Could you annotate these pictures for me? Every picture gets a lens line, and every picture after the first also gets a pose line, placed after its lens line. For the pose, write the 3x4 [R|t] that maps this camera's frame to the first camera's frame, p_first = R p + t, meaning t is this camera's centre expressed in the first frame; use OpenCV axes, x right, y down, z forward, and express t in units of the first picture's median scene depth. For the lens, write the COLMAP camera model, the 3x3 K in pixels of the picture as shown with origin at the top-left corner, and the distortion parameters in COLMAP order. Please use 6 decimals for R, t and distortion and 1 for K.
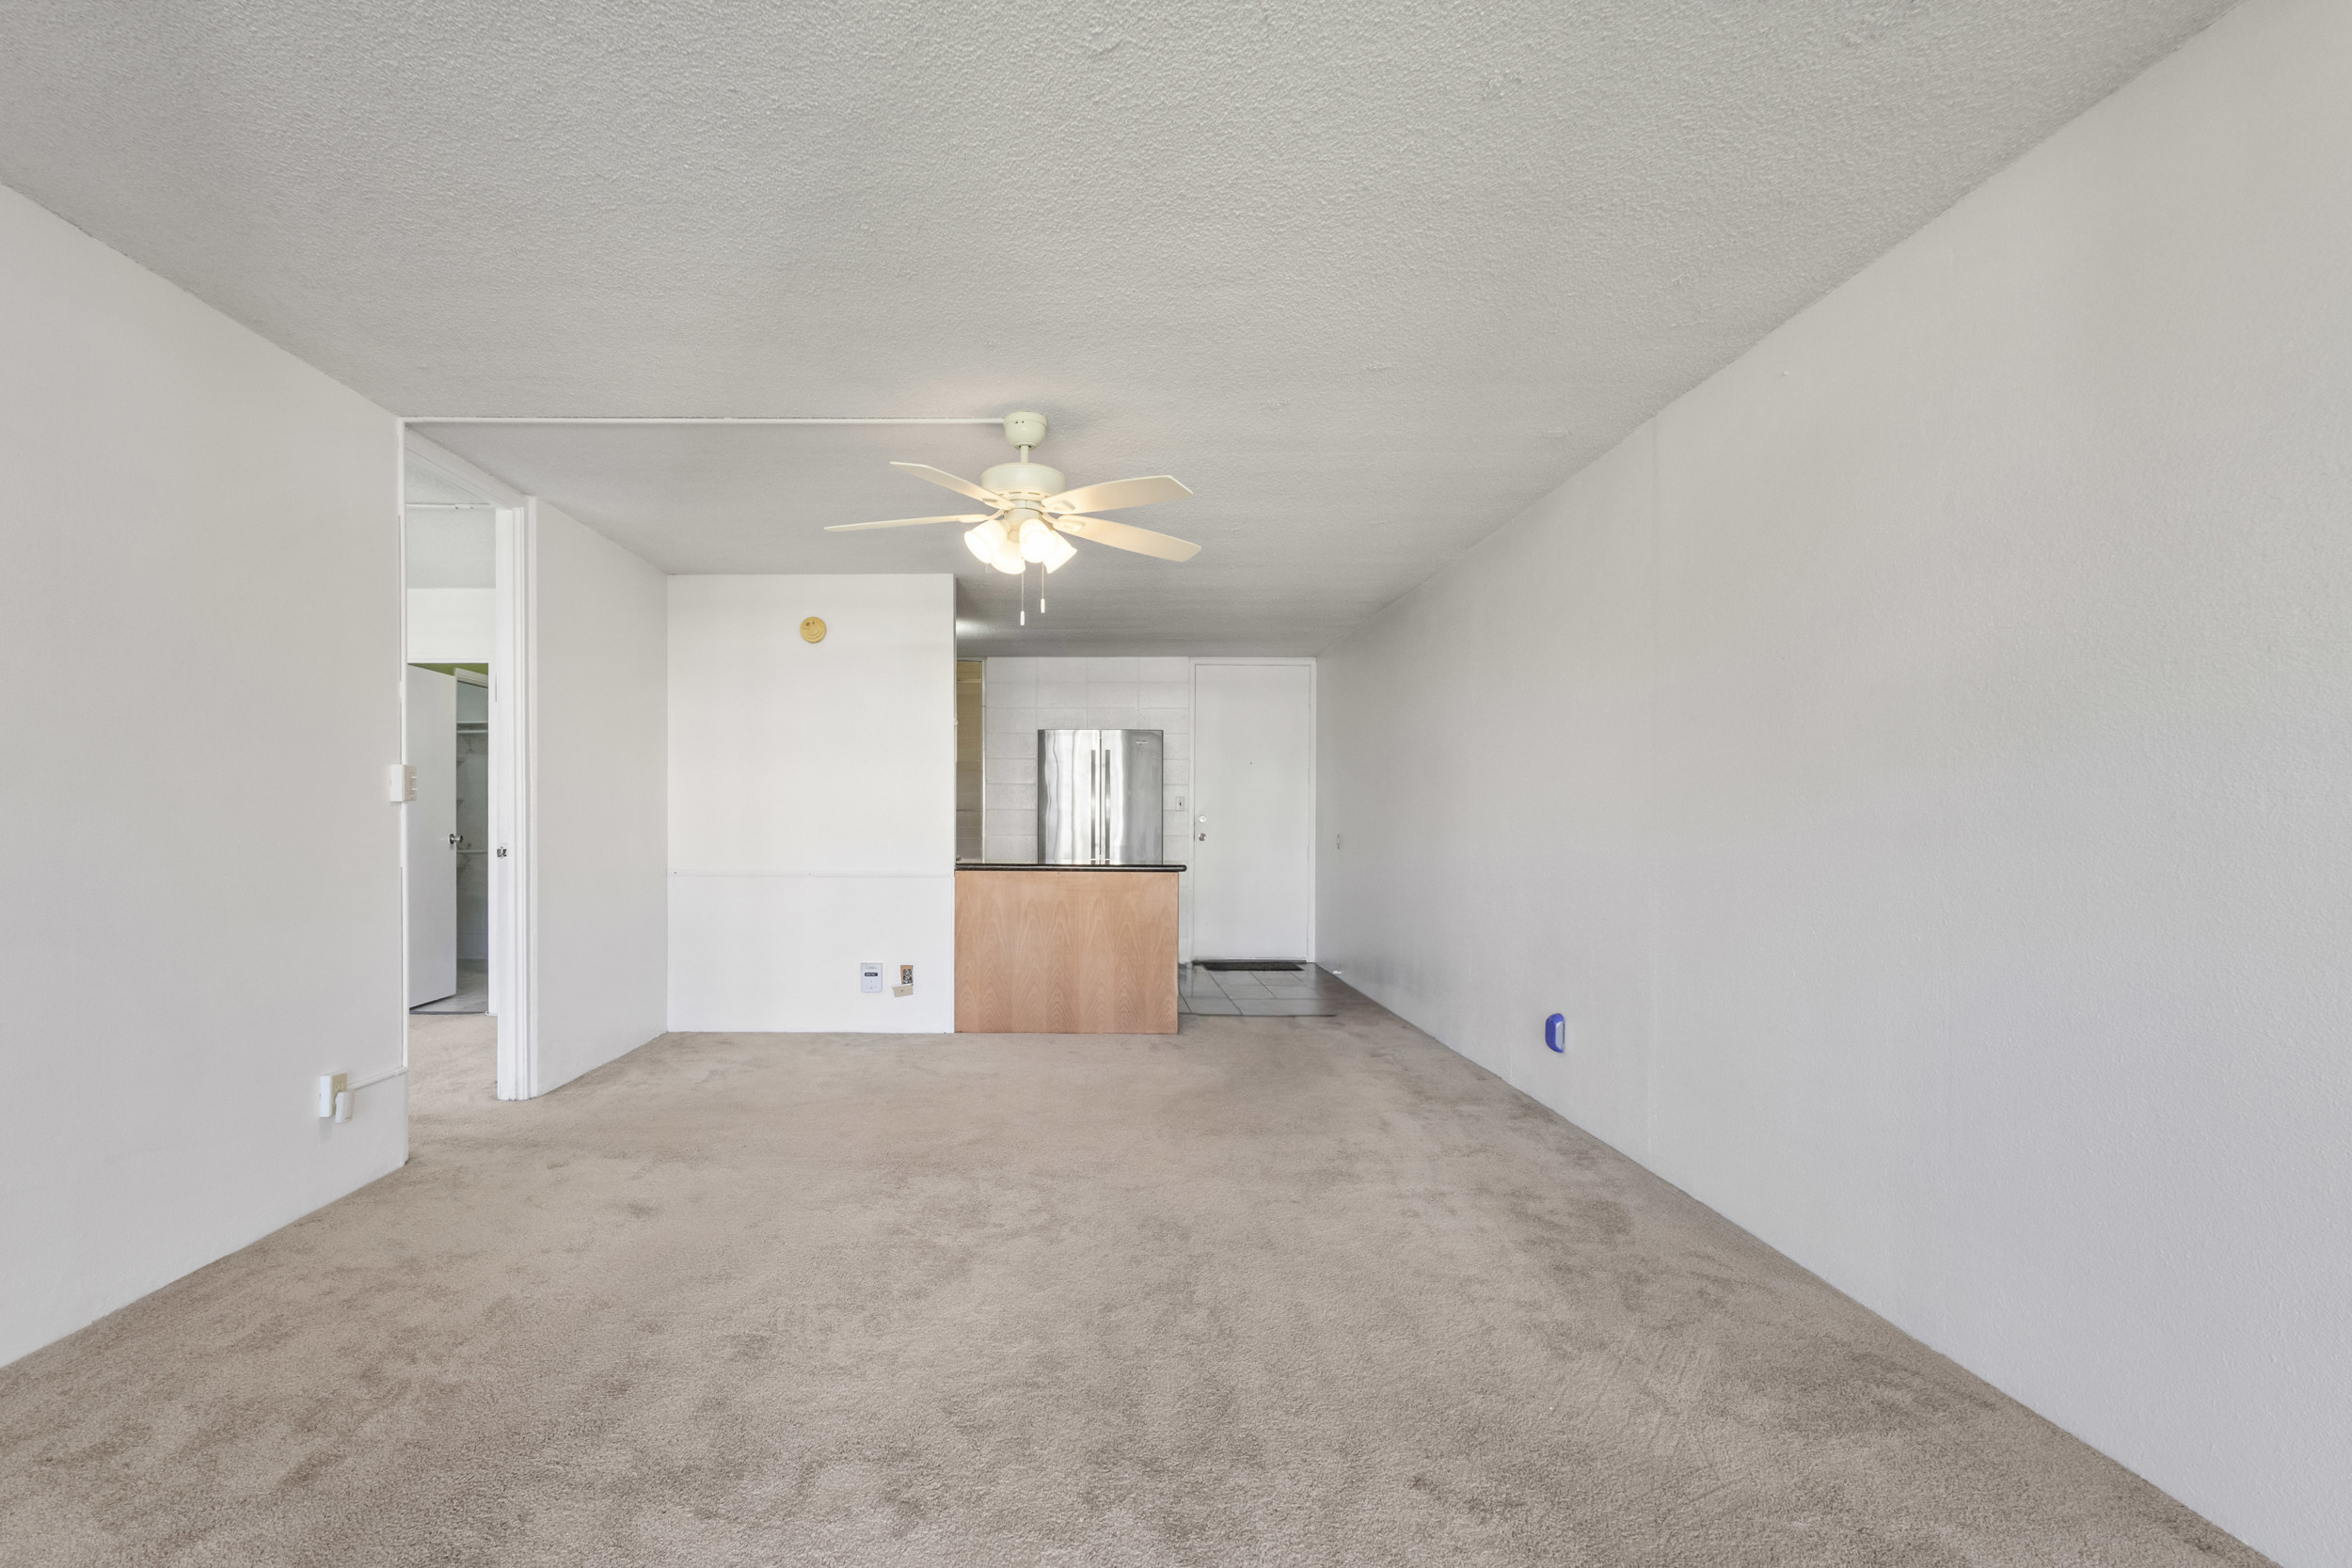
lens RADIAL K [[1096.3, 0, 1107.7], [0, 1096.3, 812.8], [0, 0, 1]] dist [0.004355, 0.000255]
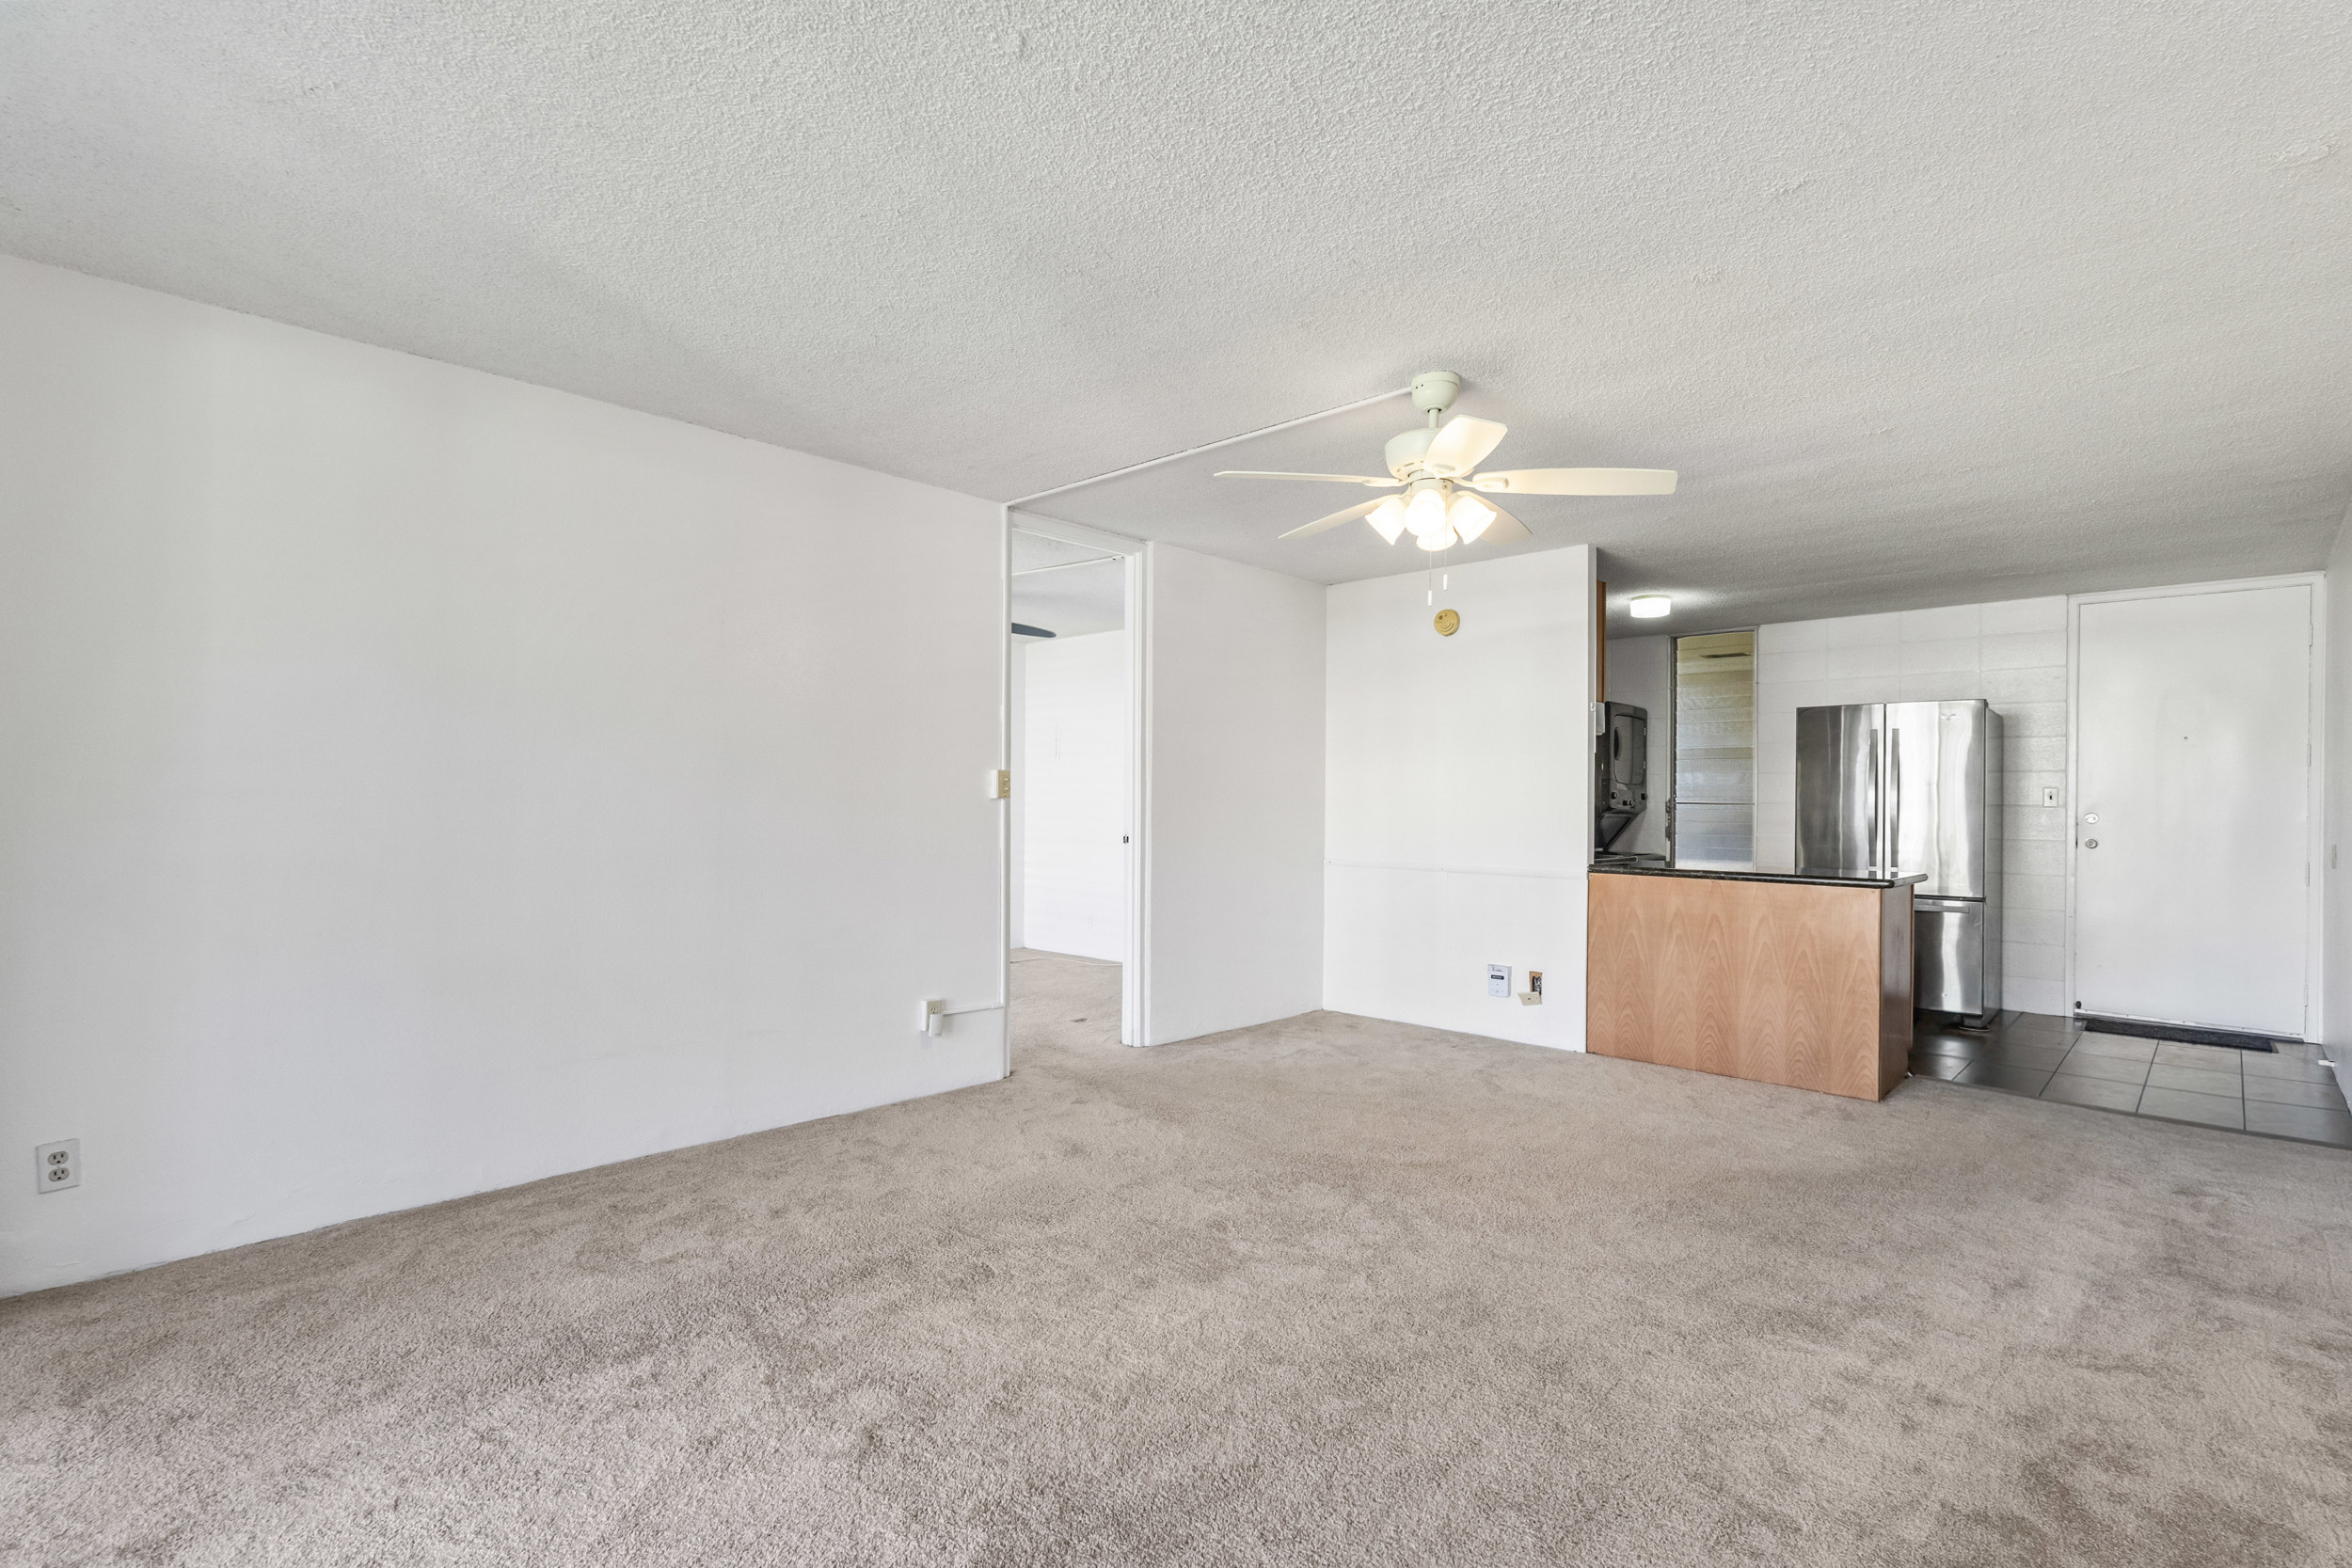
lens RADIAL K [[1096.3, 0, 1182.0], [0, 1096.3, 787.1], [0, 0, 1]] dist [0.004355, 0.000255]
pose [[0.731871, -0.005841, -0.681419, 0.390963], [-0.004133, 0.999907, -0.013011, -0.006950], [0.681431, 0.012339, 0.731778, 0.193212]]
